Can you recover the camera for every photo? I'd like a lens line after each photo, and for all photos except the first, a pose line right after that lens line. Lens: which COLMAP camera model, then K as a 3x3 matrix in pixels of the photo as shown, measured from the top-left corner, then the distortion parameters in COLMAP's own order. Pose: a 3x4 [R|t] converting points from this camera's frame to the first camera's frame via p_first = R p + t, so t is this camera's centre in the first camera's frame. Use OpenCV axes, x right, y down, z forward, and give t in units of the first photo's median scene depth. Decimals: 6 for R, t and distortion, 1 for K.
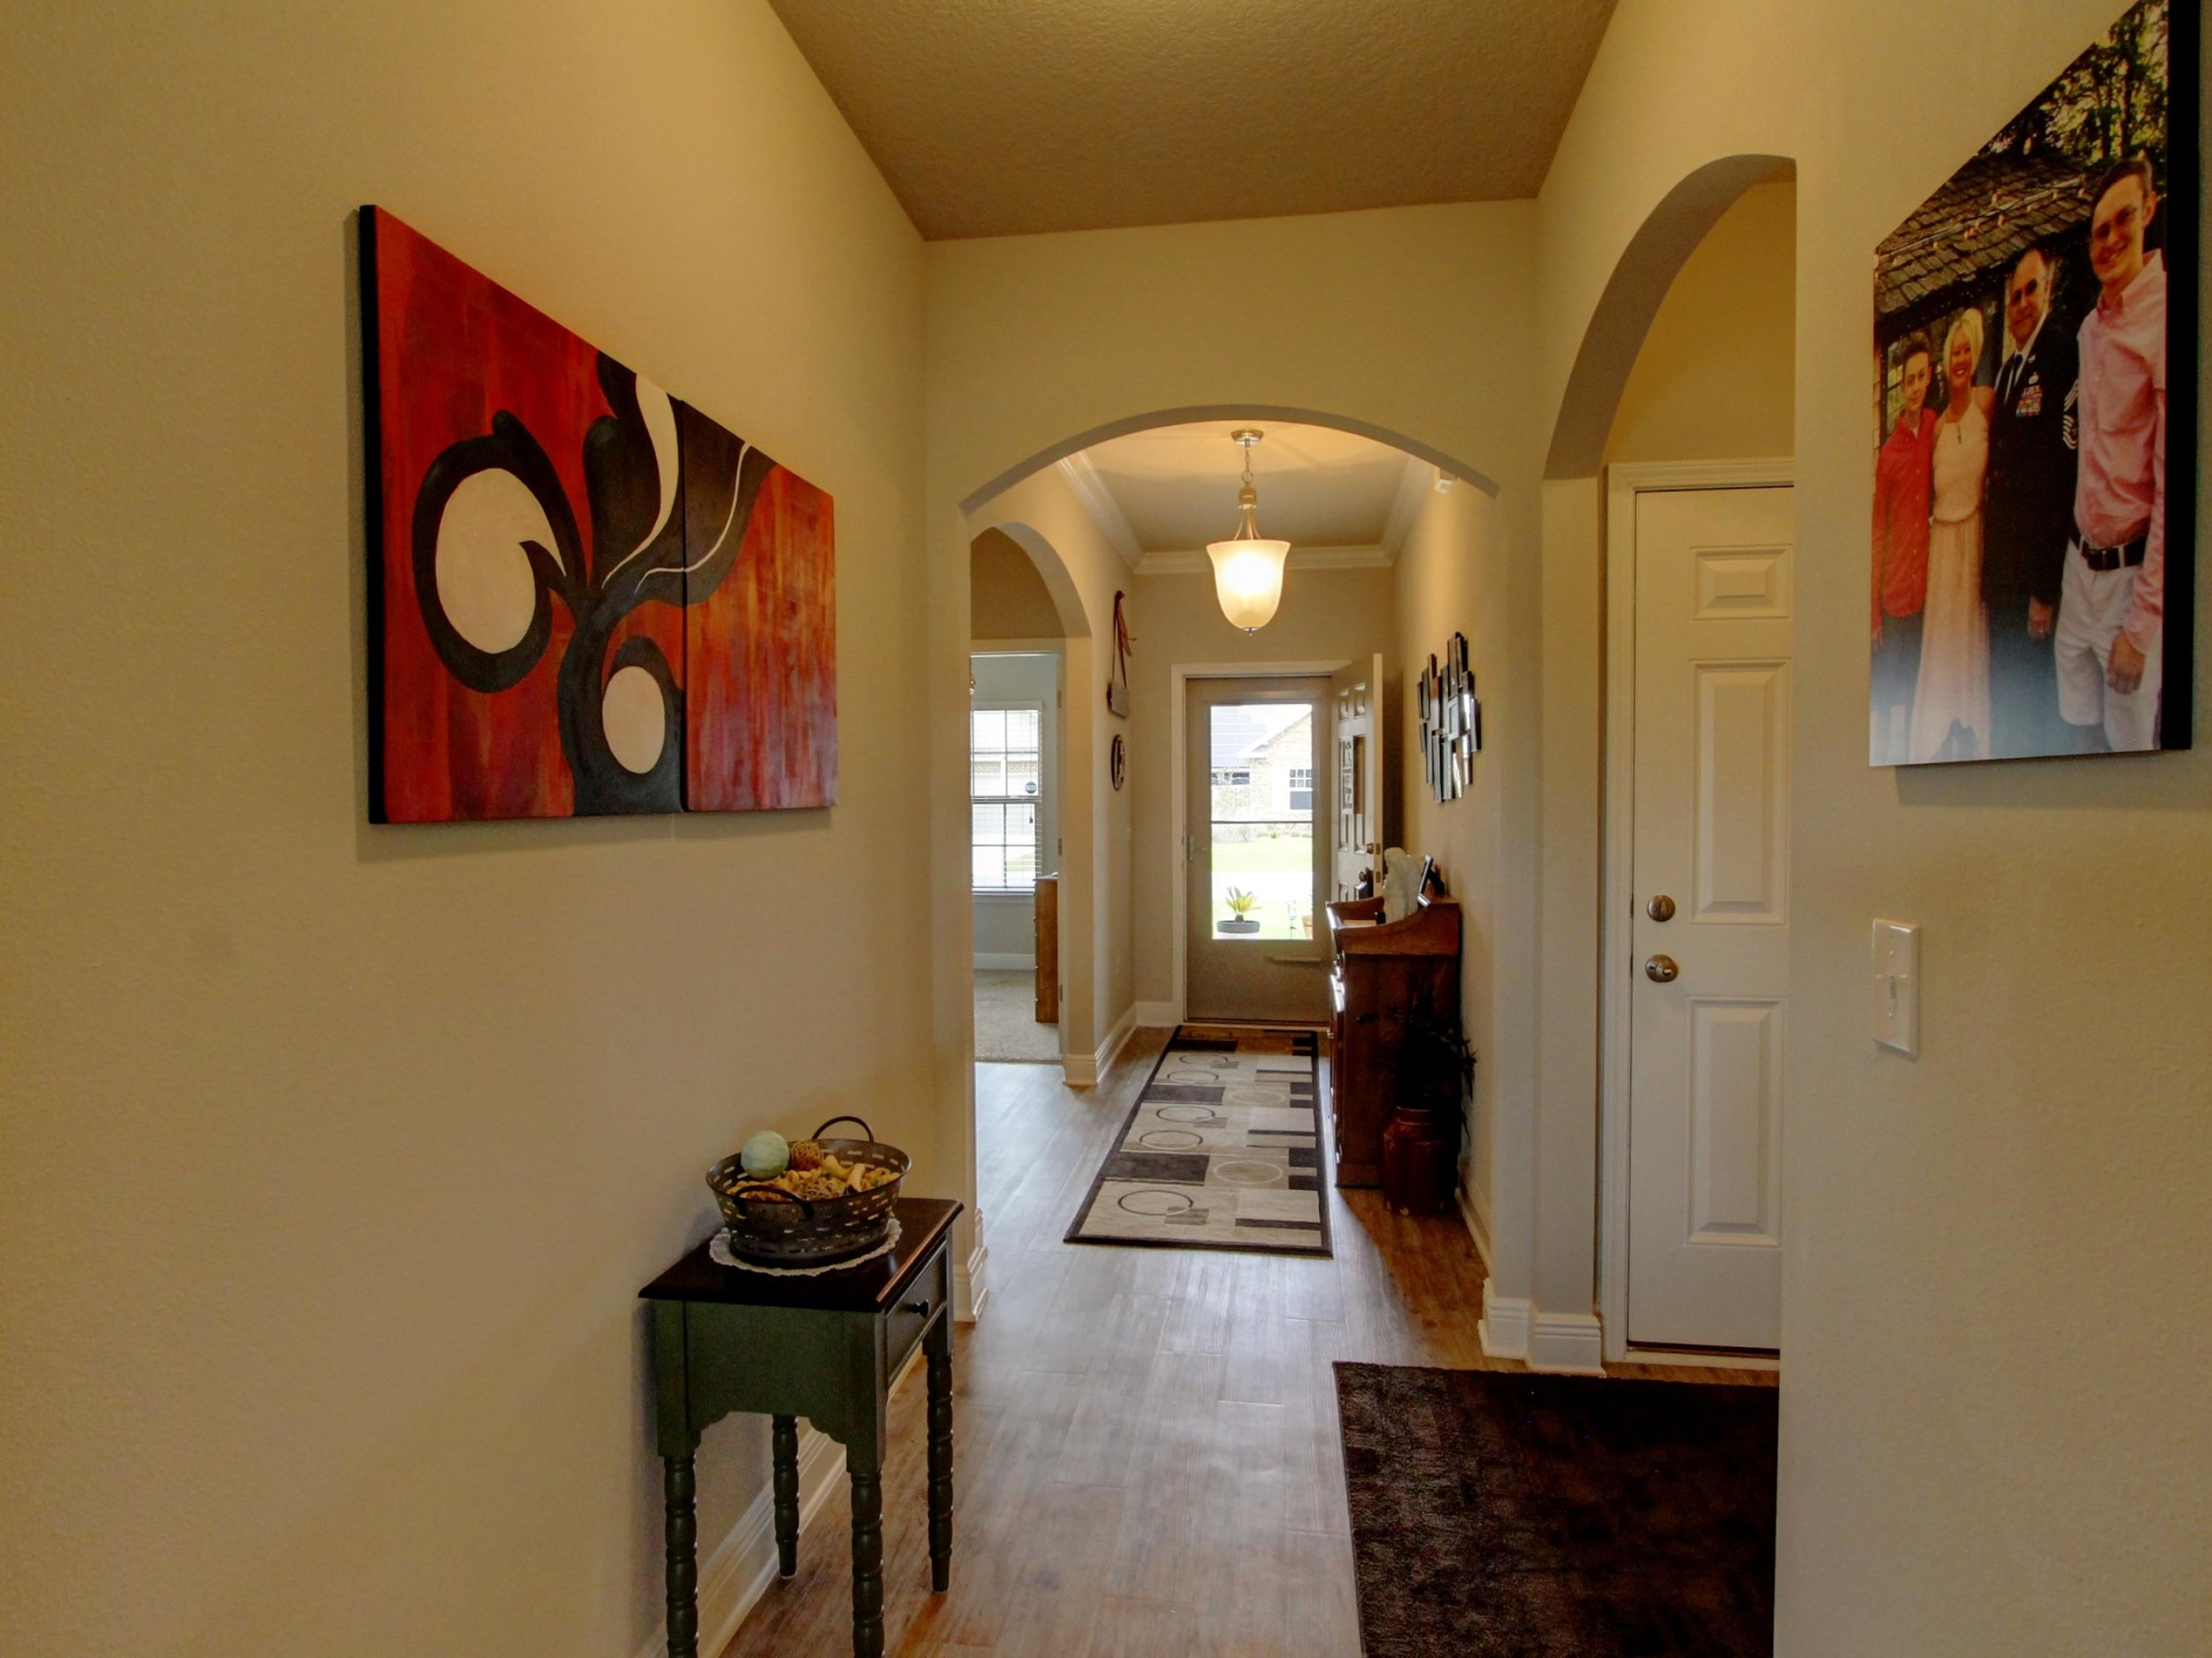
lens RADIAL K [[1209.6, 0, 1110.3], [0, 1209.6, 831.9], [0, 0, 1]] dist [-0.024660, 0.006027]
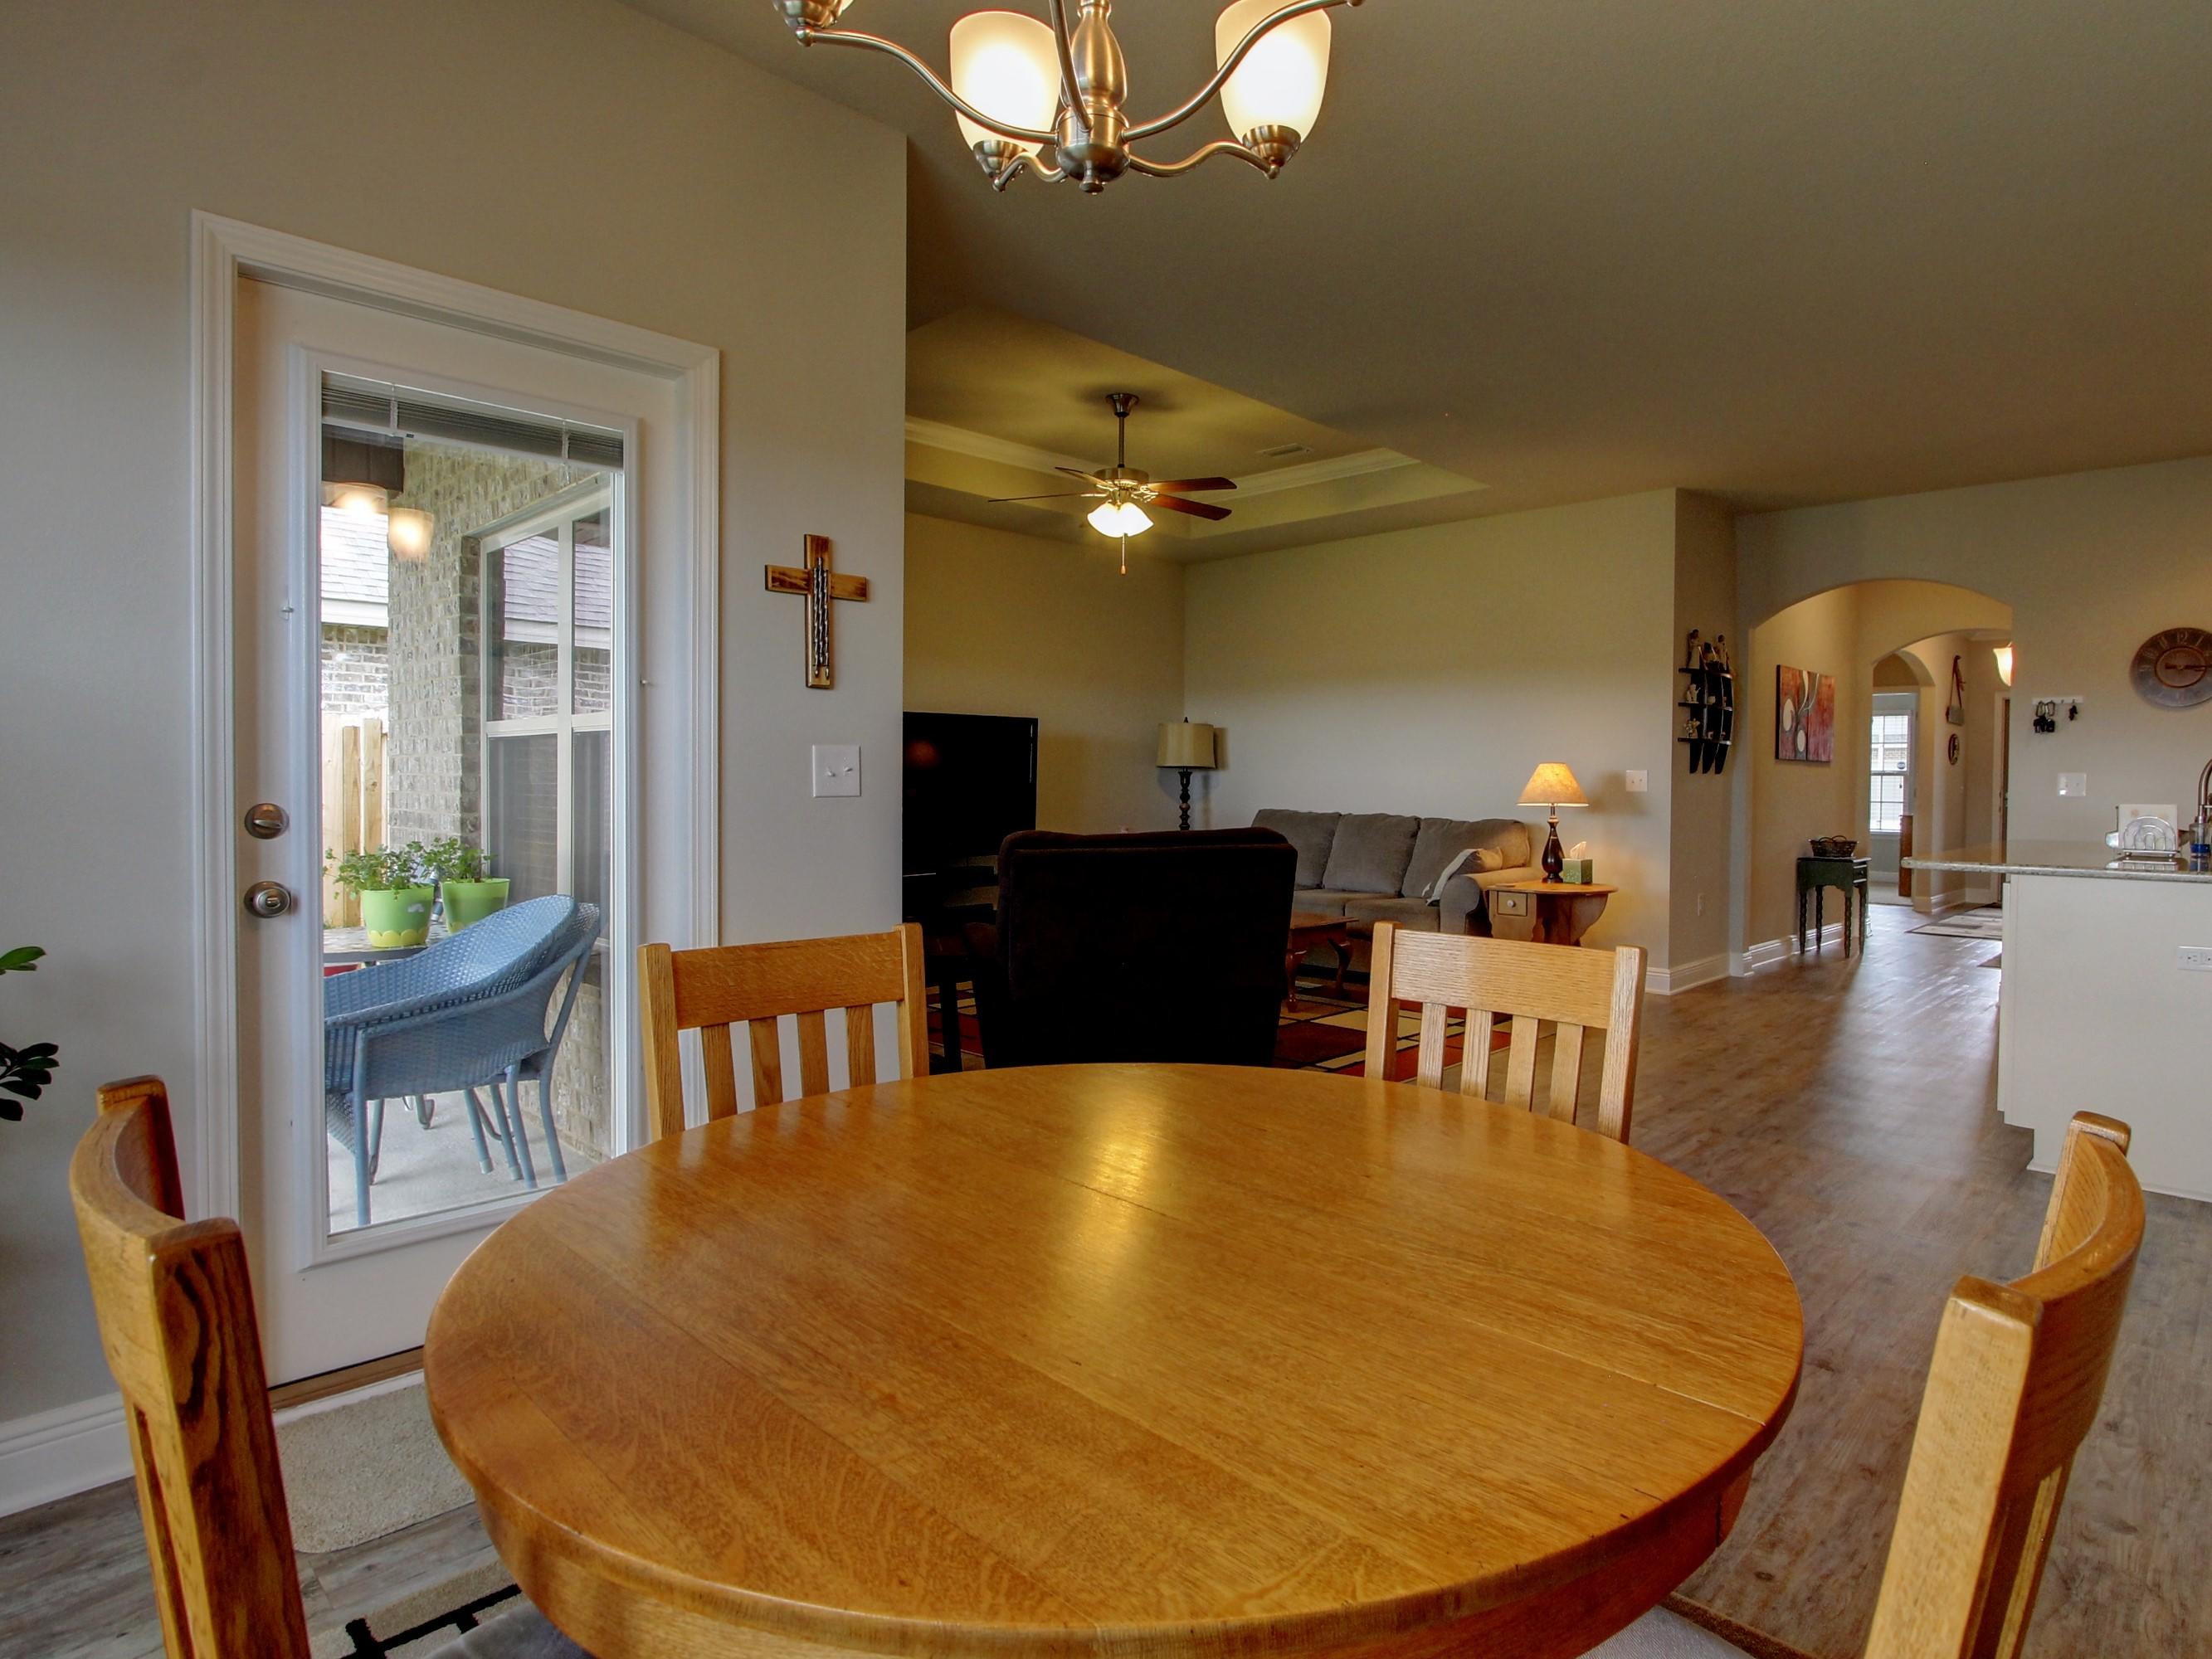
lens RADIAL K [[1209.6, 0, 1120.8], [0, 1209.6, 816.5], [0, 0, 1]] dist [-0.024660, 0.006027]
pose [[0.795270, 0.029854, -0.605519, 0.104819], [-0.030460, 0.999493, 0.009274, 0.067581], [0.605489, 0.011069, 0.795776, -1.224637]]
